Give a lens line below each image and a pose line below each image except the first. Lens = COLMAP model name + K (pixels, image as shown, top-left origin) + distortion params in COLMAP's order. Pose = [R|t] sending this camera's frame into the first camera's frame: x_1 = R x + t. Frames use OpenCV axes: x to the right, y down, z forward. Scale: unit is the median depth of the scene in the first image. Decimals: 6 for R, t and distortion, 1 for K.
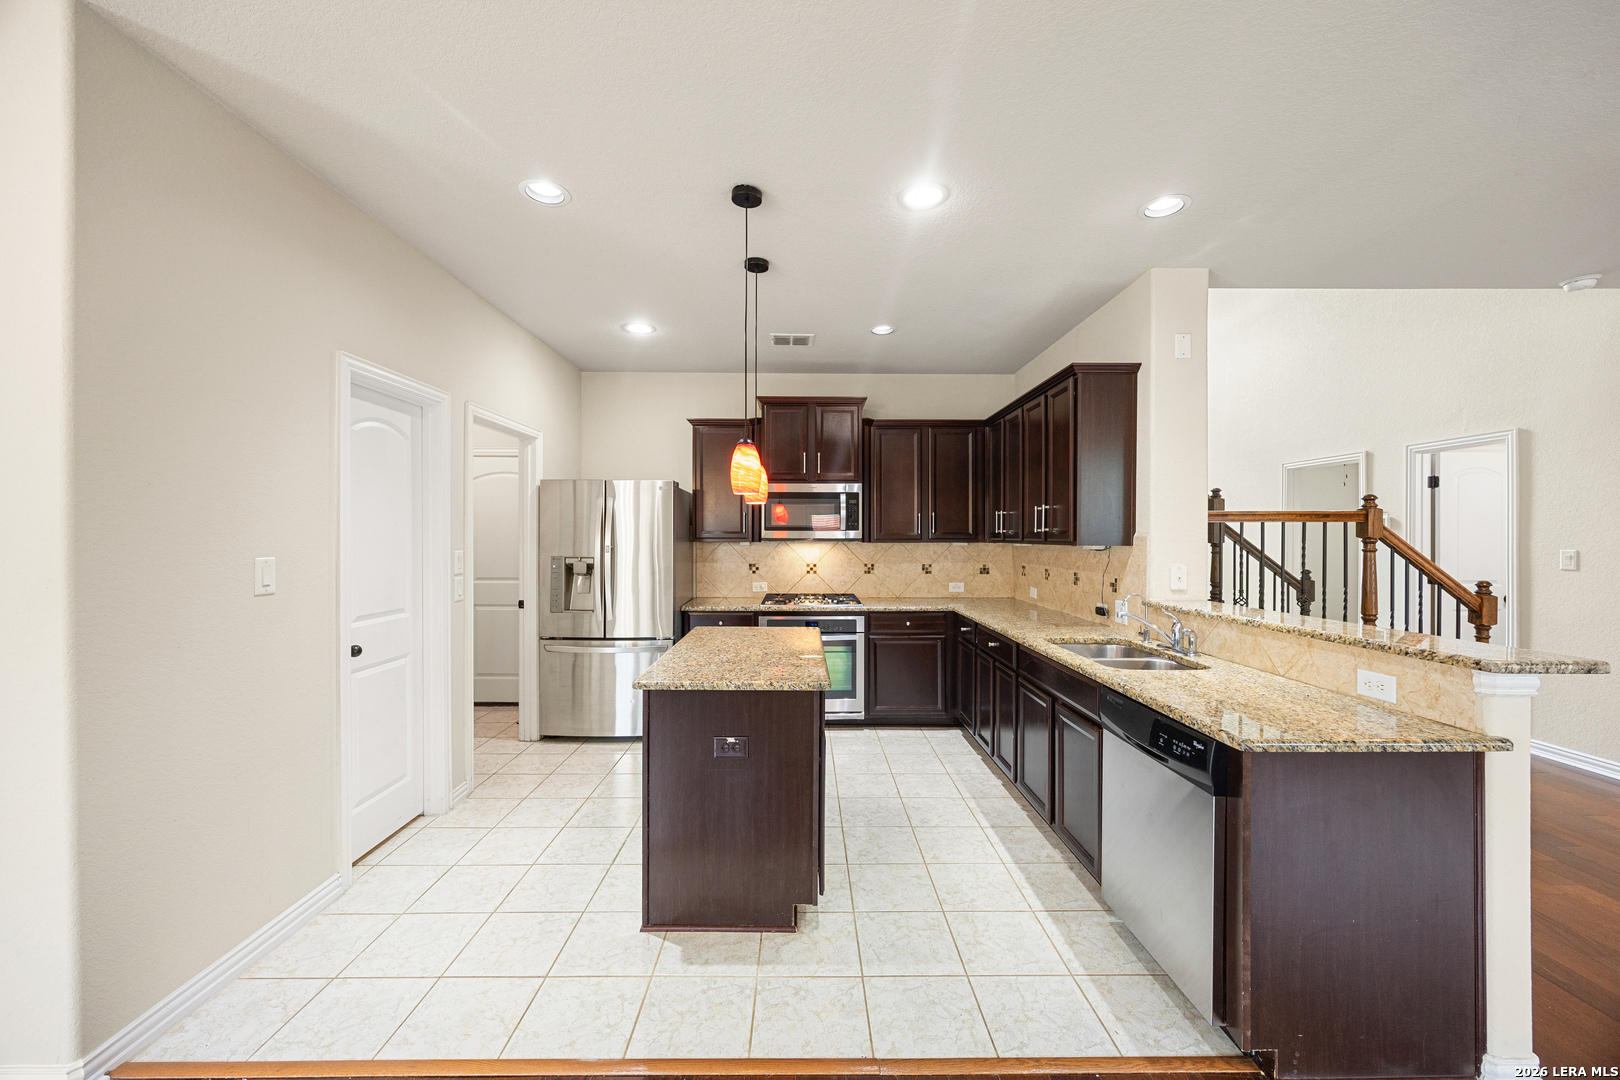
lens RADIAL K [[615.4, 0, 806.7], [0, 615.4, 540.5], [0, 0, 1]] dist [-0.000540, 0.000202]
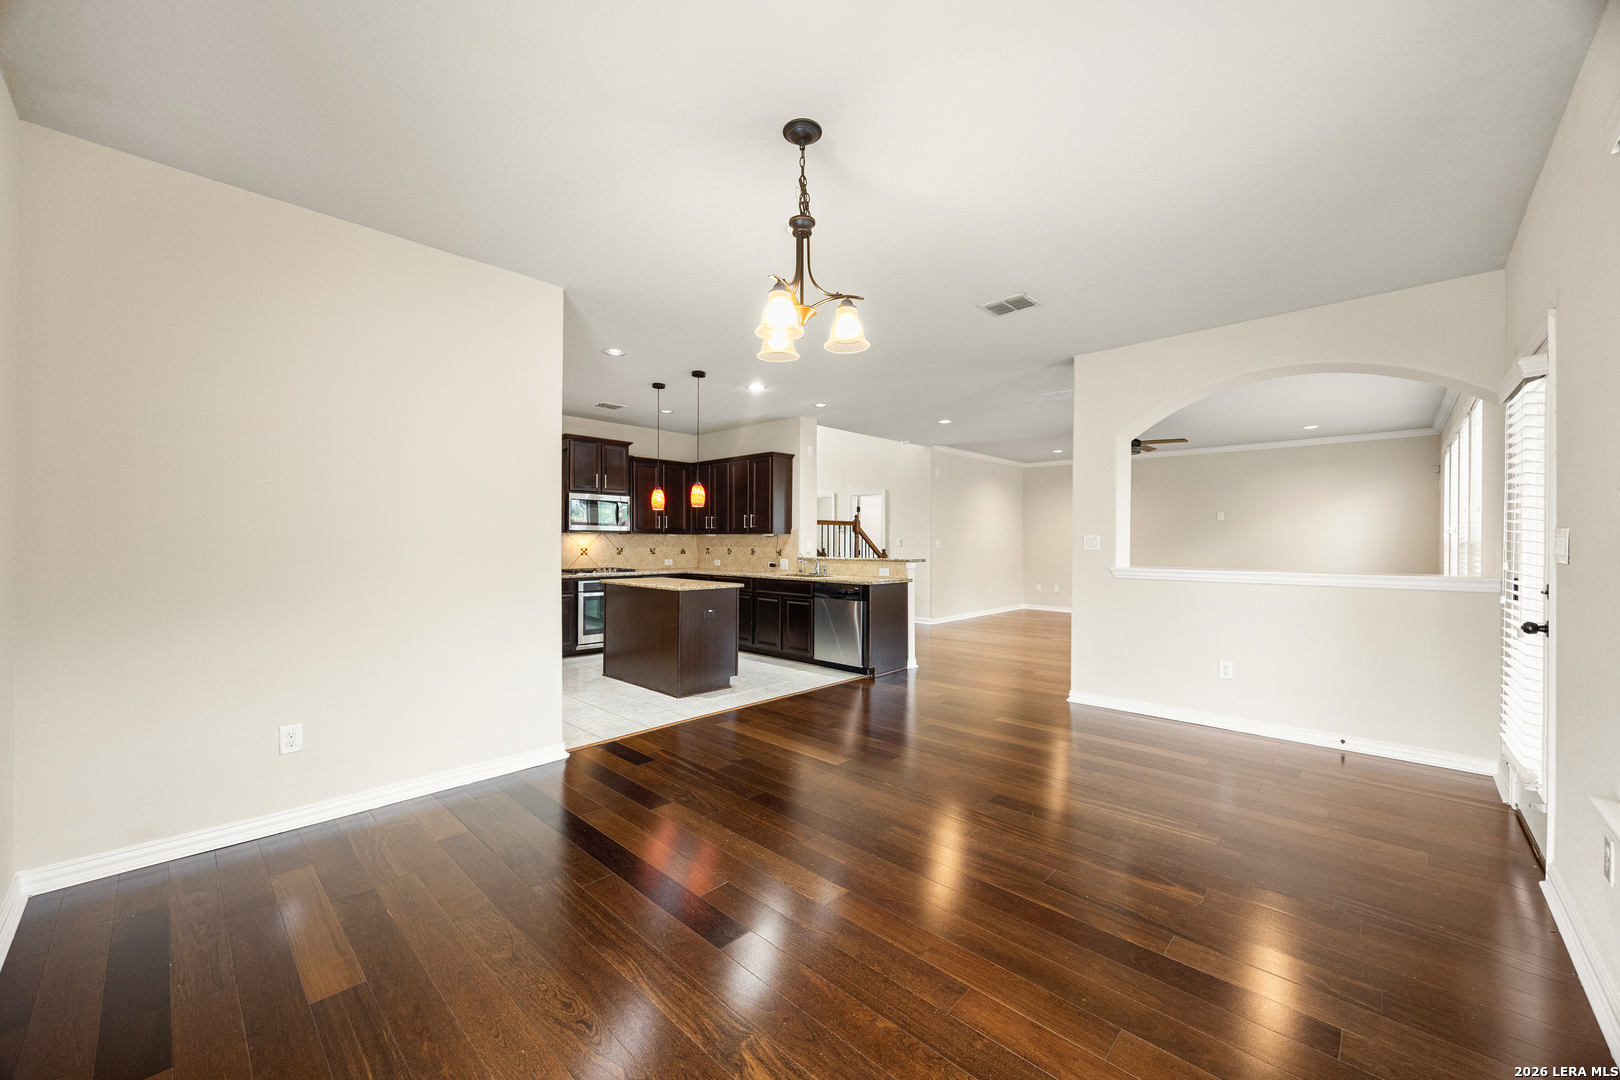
lens RADIAL K [[620.0, 0, 800.9], [0, 620.0, 547.3], [0, 0, 1]] dist [-0.000869, 0.000158]
pose [[0.701496, -0.004438, 0.712659, -0.824652], [0.001923, 0.999989, 0.004334, 0.036283], [-0.712670, -0.001670, 0.701497, -0.484659]]
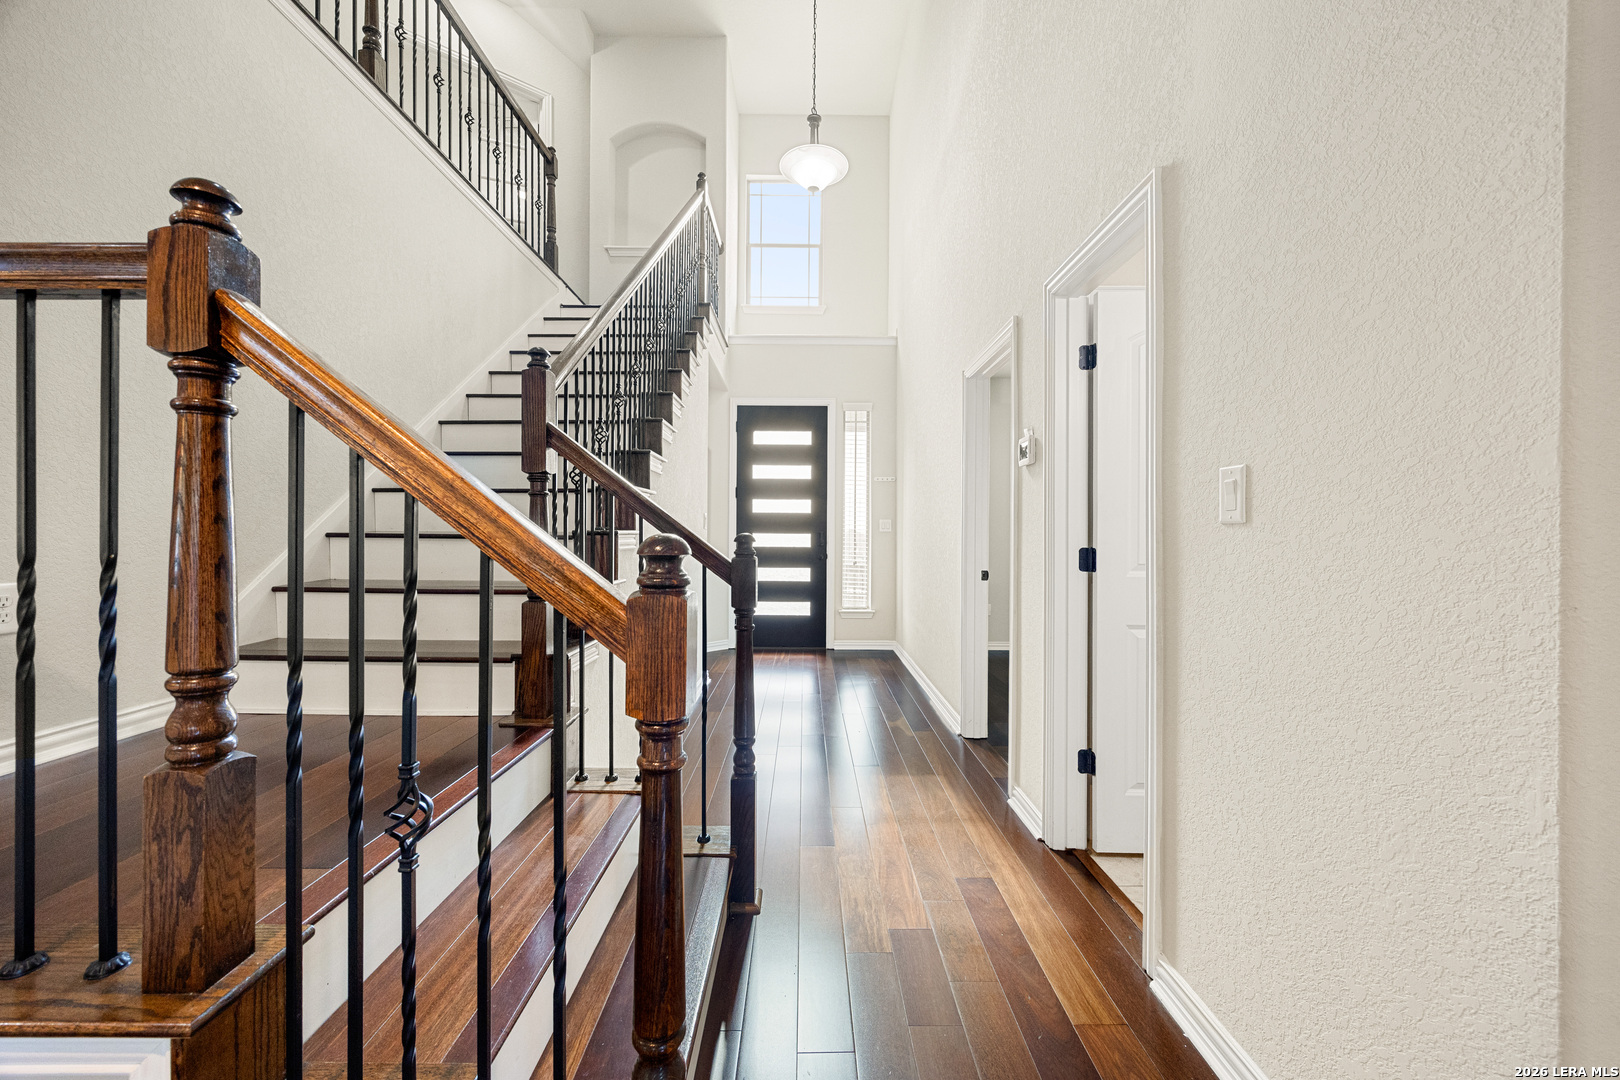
lens RADIAL K [[615.4, 0, 806.7], [0, 615.4, 540.5], [0, 0, 1]] dist [-0.000540, 0.000202]
pose [[0.999973, 0.006592, 0.003216, 0.896913], [-0.006581, 0.999972, -0.003654, 0.053281], [-0.003240, 0.003632, 0.999988, 0.592801]]
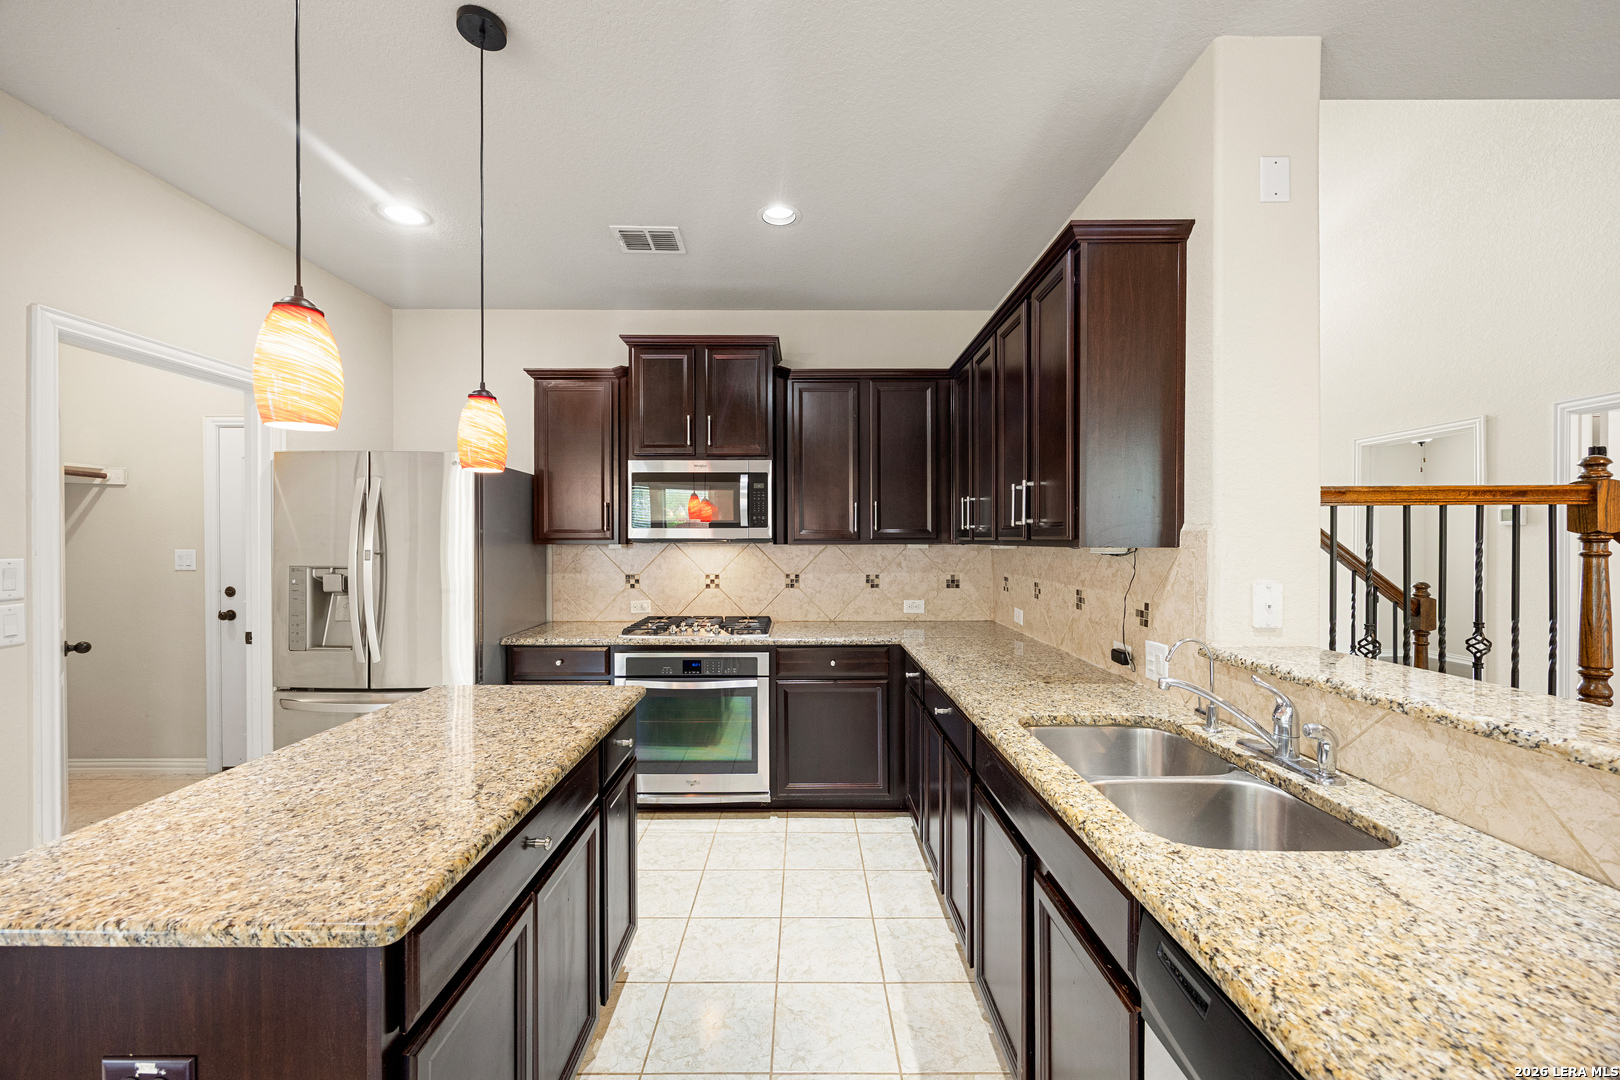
lens RADIAL K [[626.0, 0, 804.0], [0, 626.0, 544.7], [0, 0, 1]] dist [-0.000179, -0.000203]
pose [[0.999977, -0.002617, -0.006241, 0.145381], [0.002616, 0.999997, -0.000138, 0.004051], [0.006241, 0.000122, 0.999981, 0.324753]]
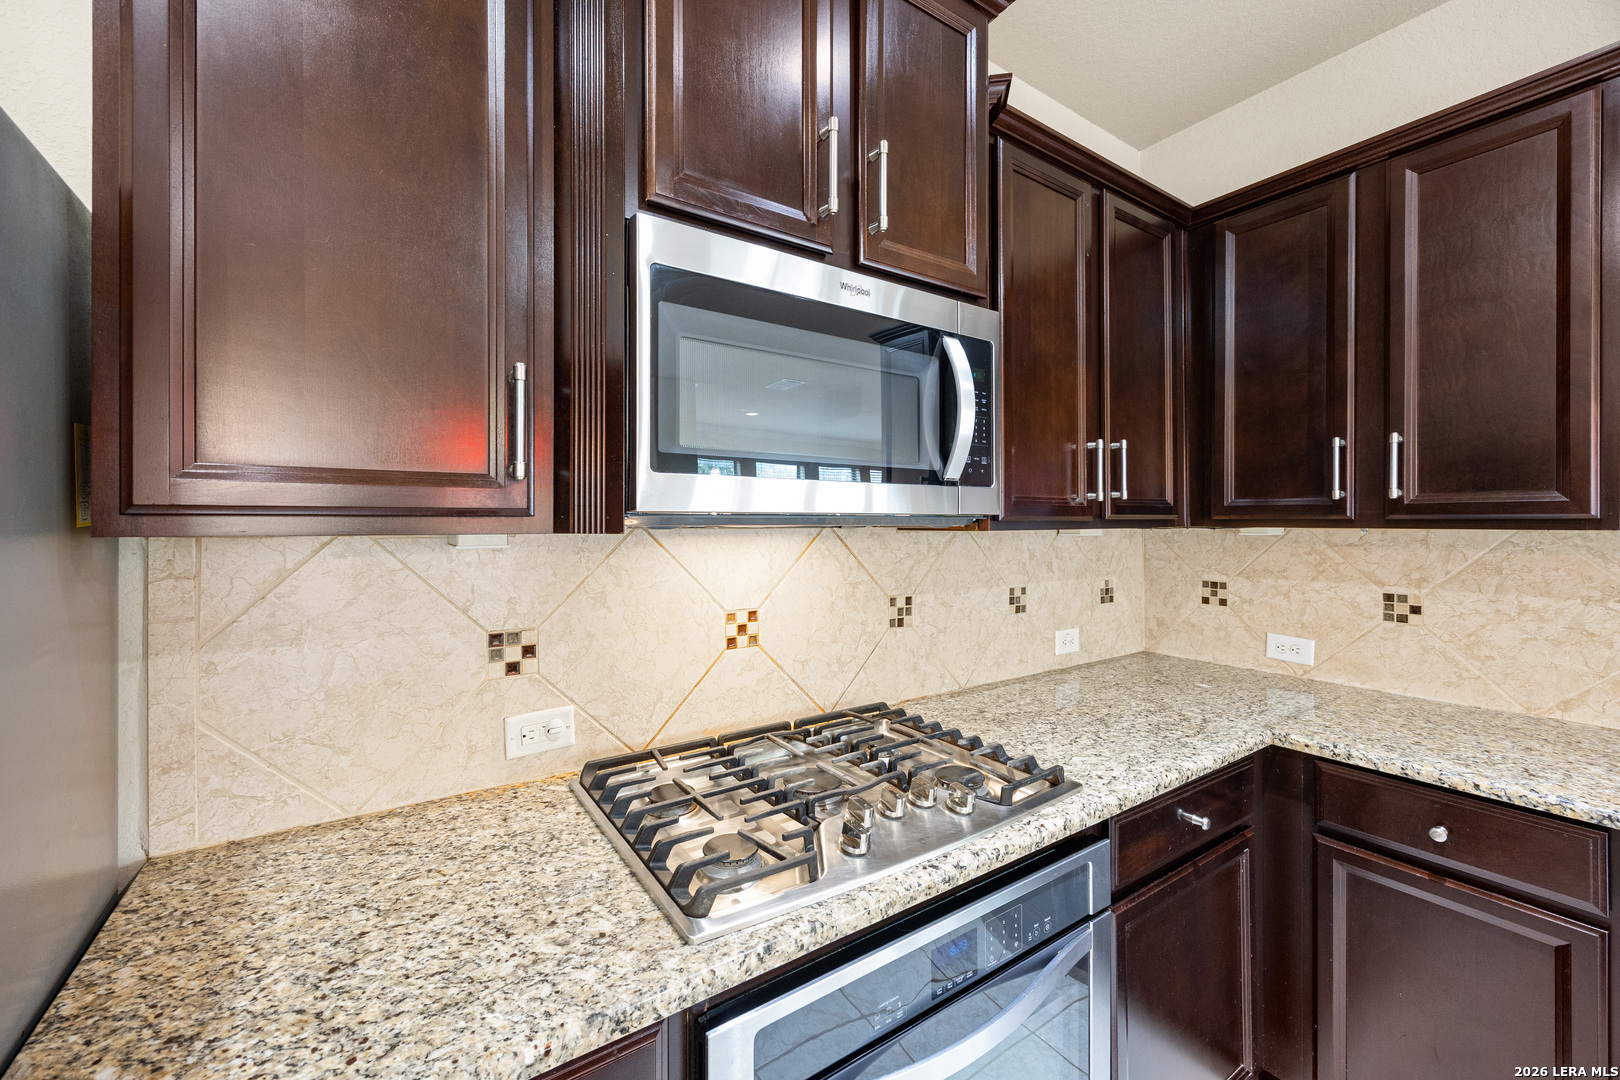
lens RADIAL K [[642.3, 0, 806.5], [0, 642.3, 523.6], [0, 0, 1]] dist [0.004153, 0.000291]
pose [[0.834276, -0.002939, 0.551339, -0.151417], [0.007036, 0.999961, -0.005316, 0.001178], [-0.551302, 0.008314, 0.834264, 0.905842]]
